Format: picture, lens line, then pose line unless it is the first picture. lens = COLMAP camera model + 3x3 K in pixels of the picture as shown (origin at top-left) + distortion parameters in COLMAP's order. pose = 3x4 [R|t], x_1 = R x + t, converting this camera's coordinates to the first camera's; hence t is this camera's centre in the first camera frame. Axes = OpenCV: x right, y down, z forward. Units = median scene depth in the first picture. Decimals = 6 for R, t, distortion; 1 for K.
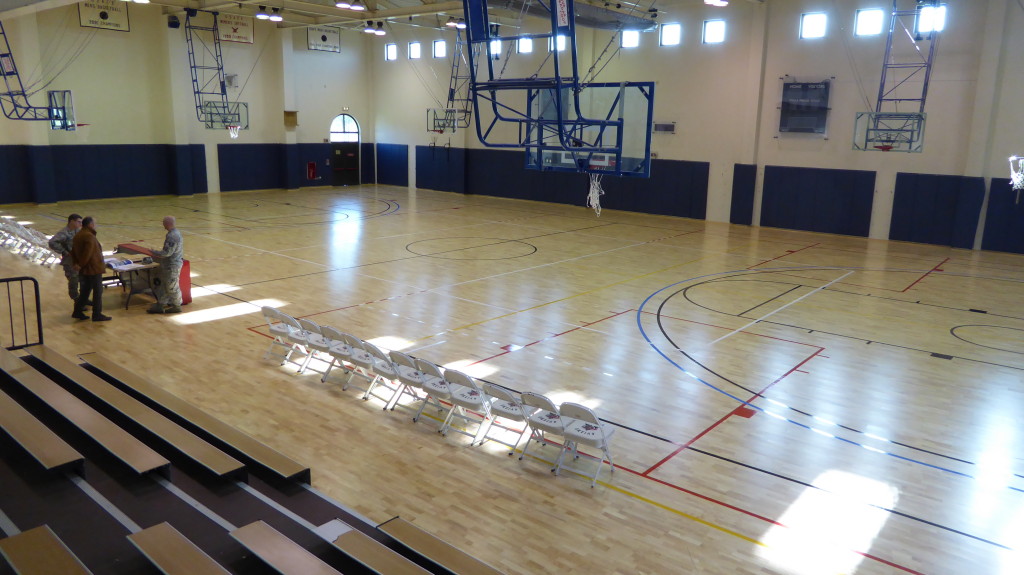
lens RADIAL K [[734.8, 0, 512.0], [0, 734.8, 287.5], [0, 0, 1]] dist [-0.028383, -0.003947]
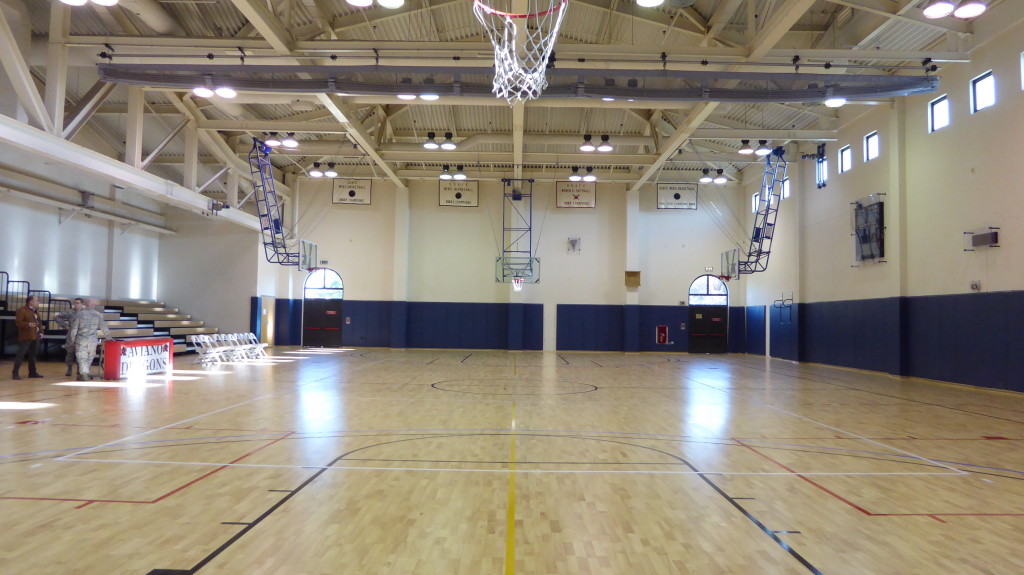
lens RADIAL K [[734.8, 0, 512.0], [0, 734.8, 287.5], [0, 0, 1]] dist [-0.028383, -0.003947]
pose [[0.645926, -0.052228, -0.761612, 0.324083], [-0.164255, 0.964782, -0.205466, 0.004404], [0.745520, 0.257814, 0.614599, 0.285617]]
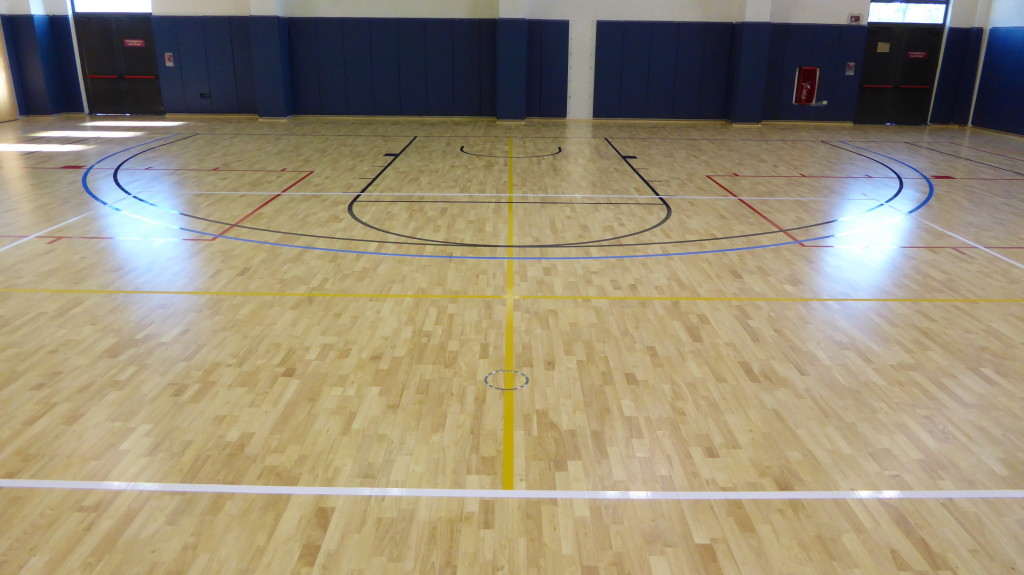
lens RADIAL K [[734.8, 0, 512.0], [0, 734.8, 287.5], [0, 0, 1]] dist [-0.028383, -0.003947]
pose [[0.646056, 0.229184, -0.728070, -0.031510], [-0.160708, 0.973319, 0.163779, -0.084814], [0.746180, 0.011197, 0.665650, 0.580638]]
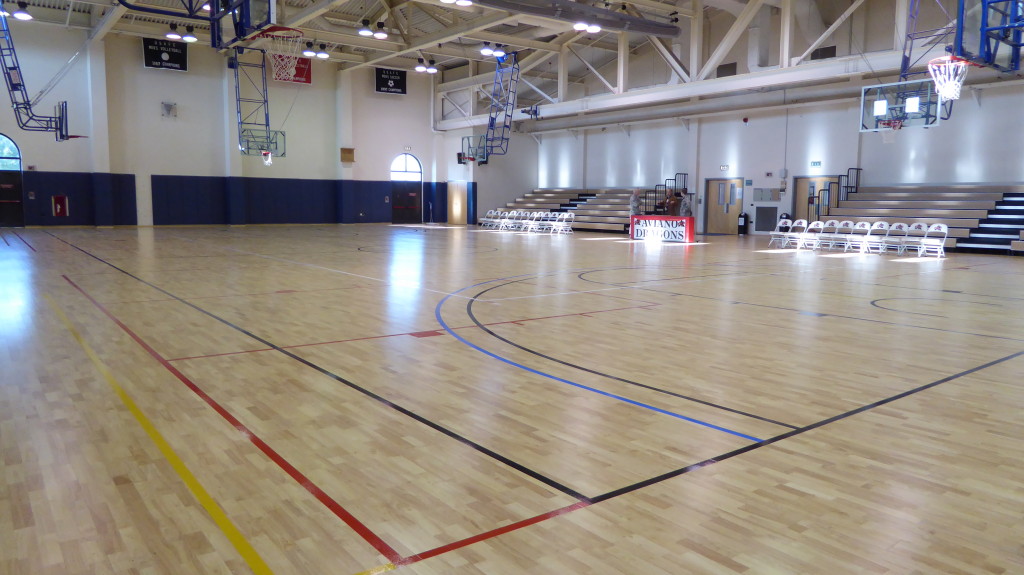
lens RADIAL K [[734.8, 0, 512.0], [0, 734.8, 287.5], [0, 0, 1]] dist [-0.028383, -0.003947]
pose [[0.976687, 0.013899, -0.214218, 0.142986], [-0.036142, 0.994304, -0.100269, 0.046761], [0.211604, 0.105673, 0.971626, 0.069754]]
